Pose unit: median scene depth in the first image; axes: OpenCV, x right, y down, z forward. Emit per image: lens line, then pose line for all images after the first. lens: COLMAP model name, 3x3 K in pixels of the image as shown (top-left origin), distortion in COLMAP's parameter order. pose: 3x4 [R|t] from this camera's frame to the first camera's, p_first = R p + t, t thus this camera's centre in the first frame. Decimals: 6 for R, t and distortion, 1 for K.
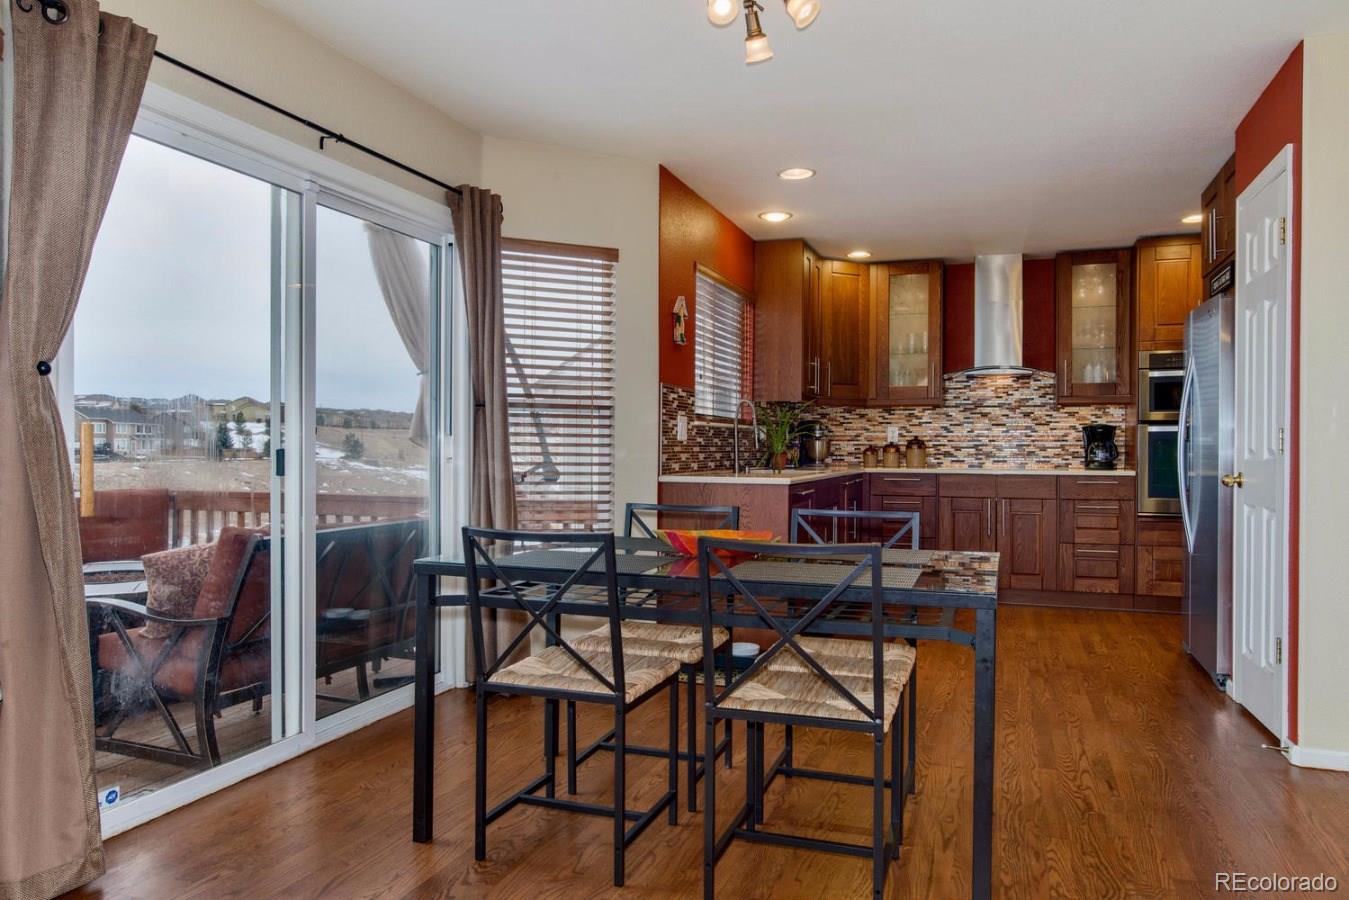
lens RADIAL K [[901.9, 0, 683.1], [0, 901.9, 449.3], [0, 0, 1]] dist [-0.006811, -0.000997]
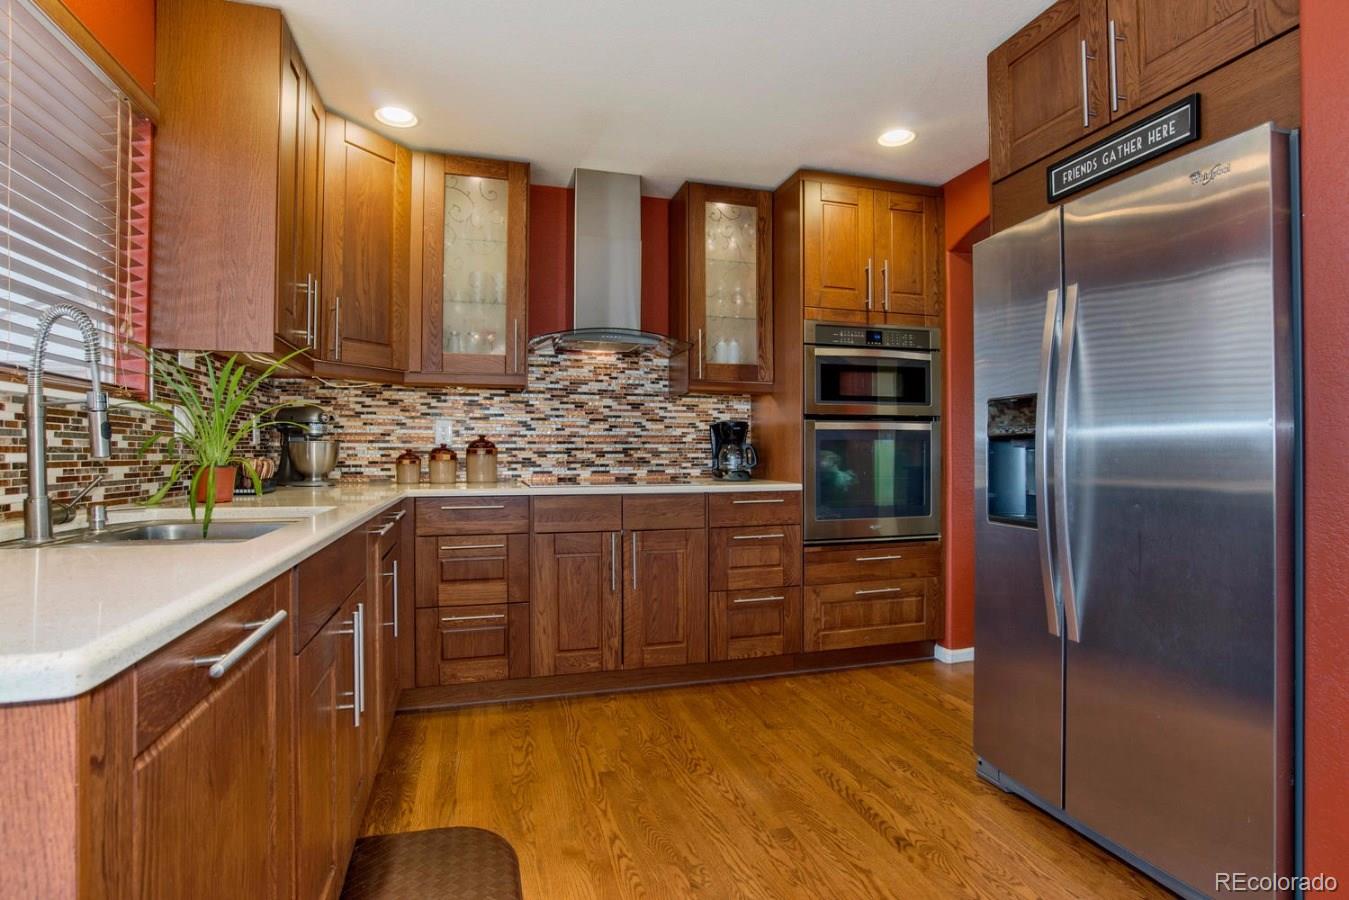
lens RADIAL K [[691.6, 0, 683.2], [0, 691.6, 450.8], [0, 0, 1]] dist [-0.054930, 0.025627]
pose [[0.804637, -0.002481, 0.593762, 0.084154], [0.004897, 0.999985, -0.002457, -0.001430], [-0.593747, 0.004885, 0.804637, 0.536671]]
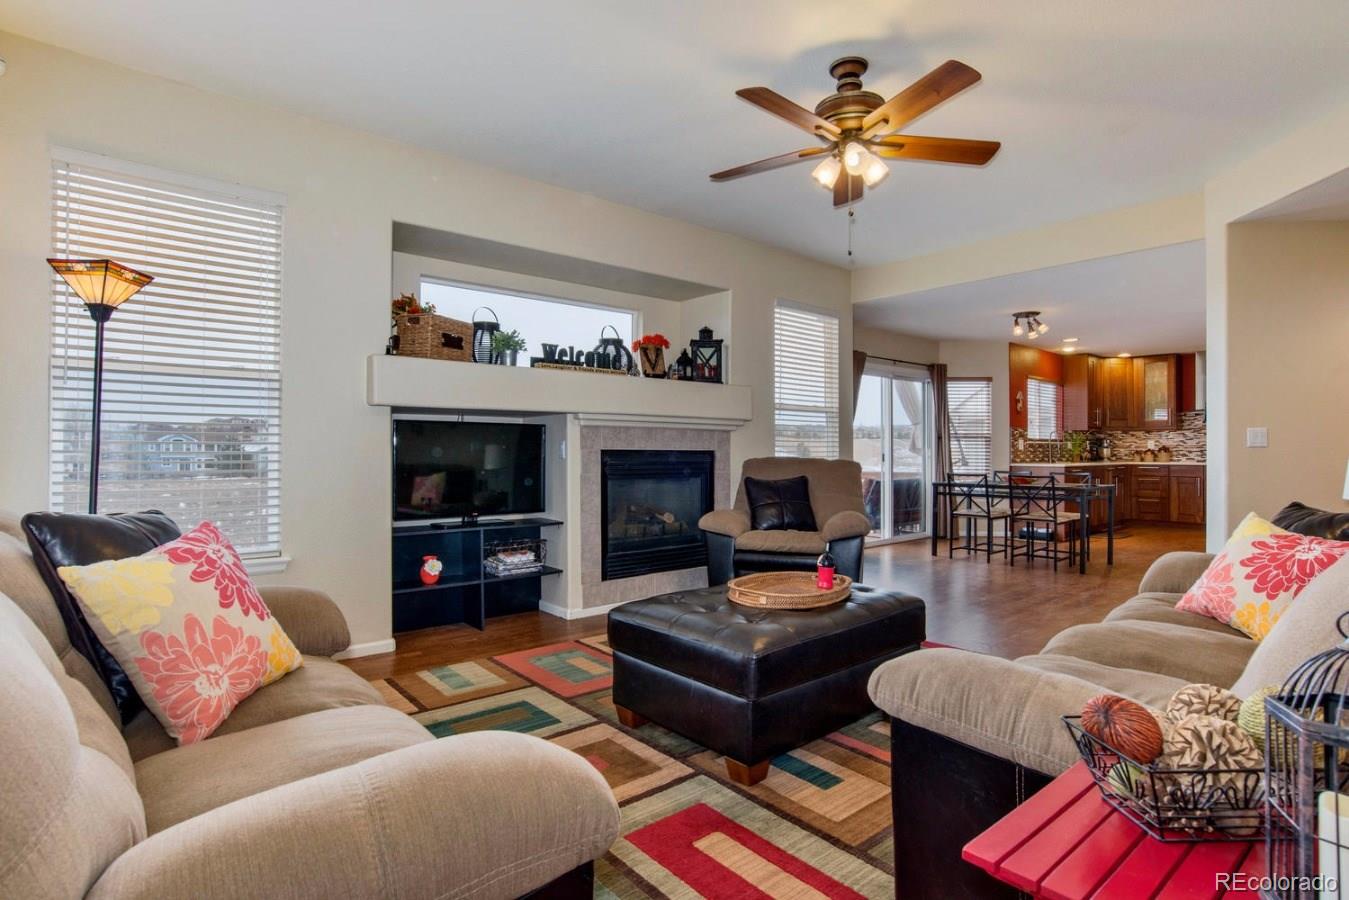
lens RADIAL K [[688.0, 0, 674.5], [0, 688.0, 450.0], [0, 0, 1]] dist [-0.052044, 0.024772]
pose [[0.864225, -0.006196, -0.503068, 0.083423], [0.004225, 0.999978, -0.005059, -0.002612], [0.503088, 0.002247, 0.864232, -0.786597]]
